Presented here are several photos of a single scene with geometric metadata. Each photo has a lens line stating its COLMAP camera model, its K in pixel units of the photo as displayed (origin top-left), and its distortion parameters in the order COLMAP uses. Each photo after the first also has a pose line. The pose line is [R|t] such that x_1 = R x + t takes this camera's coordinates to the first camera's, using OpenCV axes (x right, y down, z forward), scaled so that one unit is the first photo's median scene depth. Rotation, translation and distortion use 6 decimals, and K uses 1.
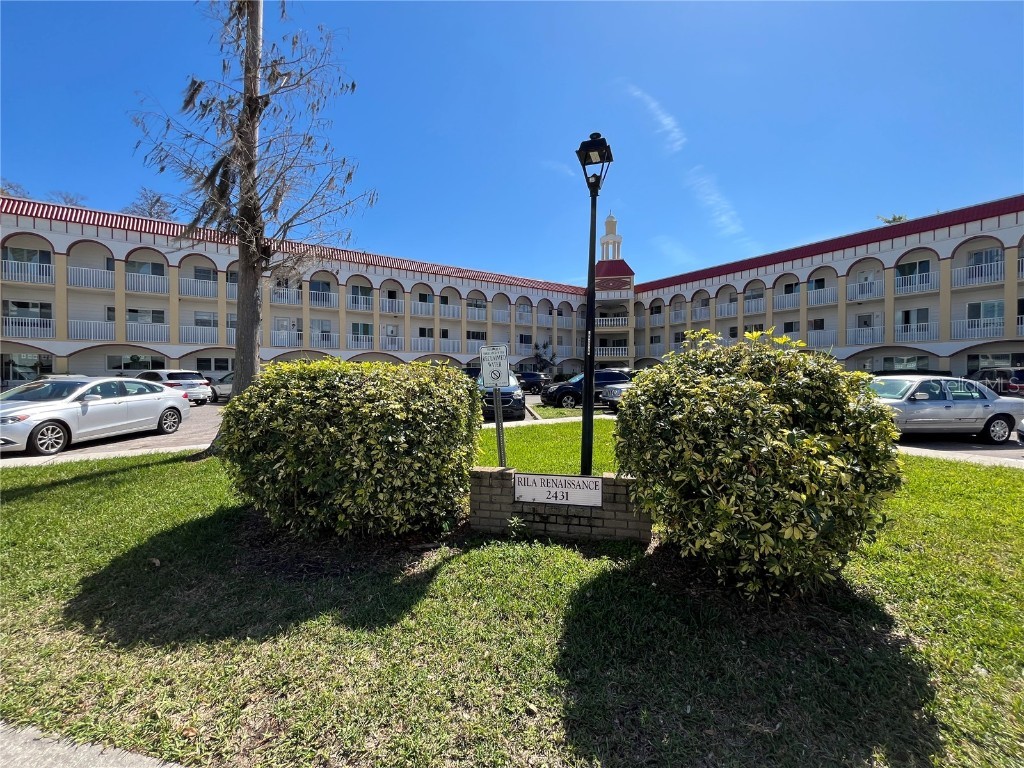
lens RADIAL K [[414.3, 0, 510.3], [0, 414.3, 386.2], [0, 0, 1]] dist [-0.002070, -0.000970]
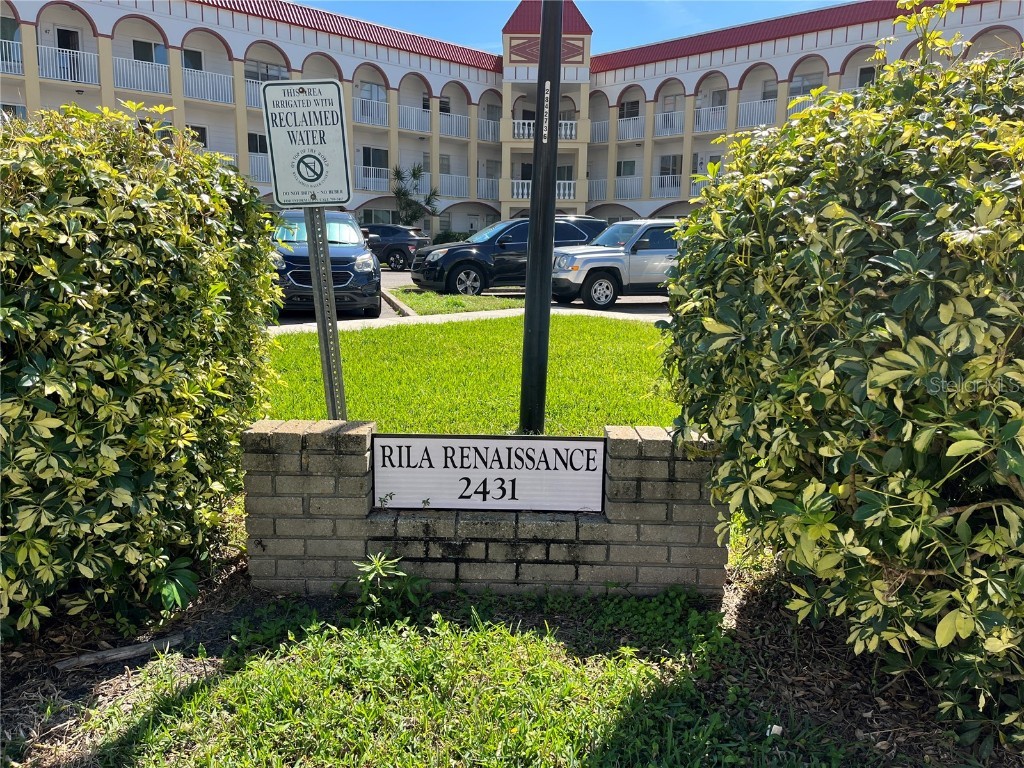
lens RADIAL K [[782.5, 0, 512.0], [0, 782.5, 388.6], [0, 0, 1]] dist [0.038725, -0.023758]
pose [[0.978782, -0.021102, 0.203813, -0.009101], [-0.012394, 0.986764, 0.161686, 0.057102], [-0.204528, -0.160782, 0.965566, 0.317114]]
